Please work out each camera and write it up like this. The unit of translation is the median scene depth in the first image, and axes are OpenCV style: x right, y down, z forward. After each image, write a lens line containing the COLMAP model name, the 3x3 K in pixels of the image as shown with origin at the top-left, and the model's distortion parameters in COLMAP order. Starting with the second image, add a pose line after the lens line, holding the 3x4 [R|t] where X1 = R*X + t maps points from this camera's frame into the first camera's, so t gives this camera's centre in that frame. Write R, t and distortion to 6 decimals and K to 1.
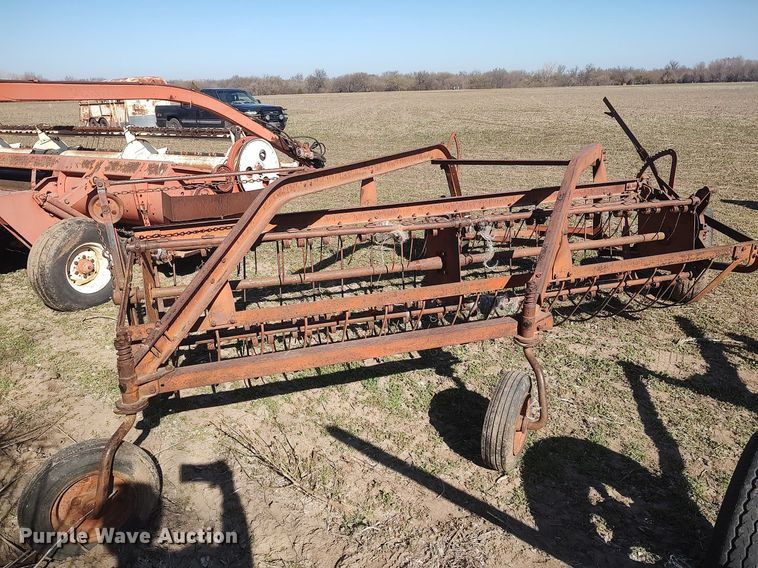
lens RADIAL K [[541.3, 0, 379.0], [0, 541.3, 284.0], [0, 0, 1]] dist [0.044256, -0.042948]
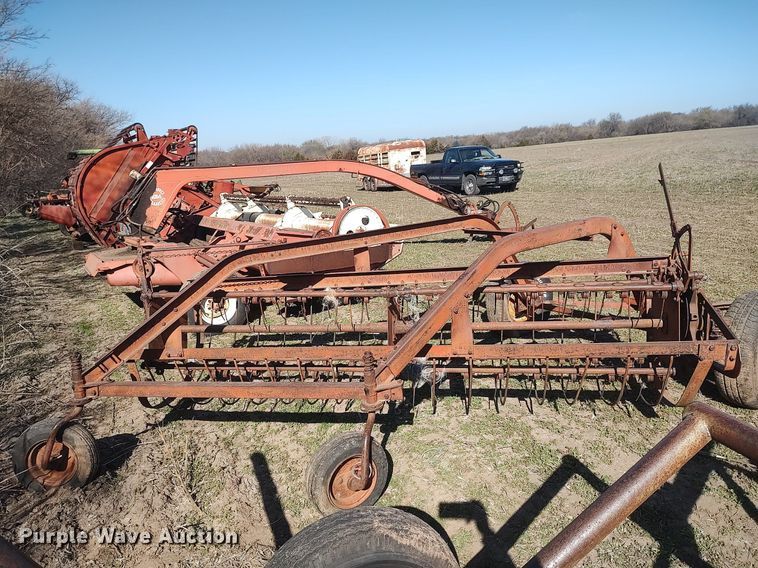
lens RADIAL K [[541.3, 0, 379.0], [0, 541.3, 284.0], [0, 0, 1]] dist [0.044256, -0.042948]
pose [[0.877747, 0.062646, -0.475011, 0.378321], [-0.102138, 0.993092, -0.057762, -0.038253], [0.468111, 0.099217, 0.878082, 0.011510]]
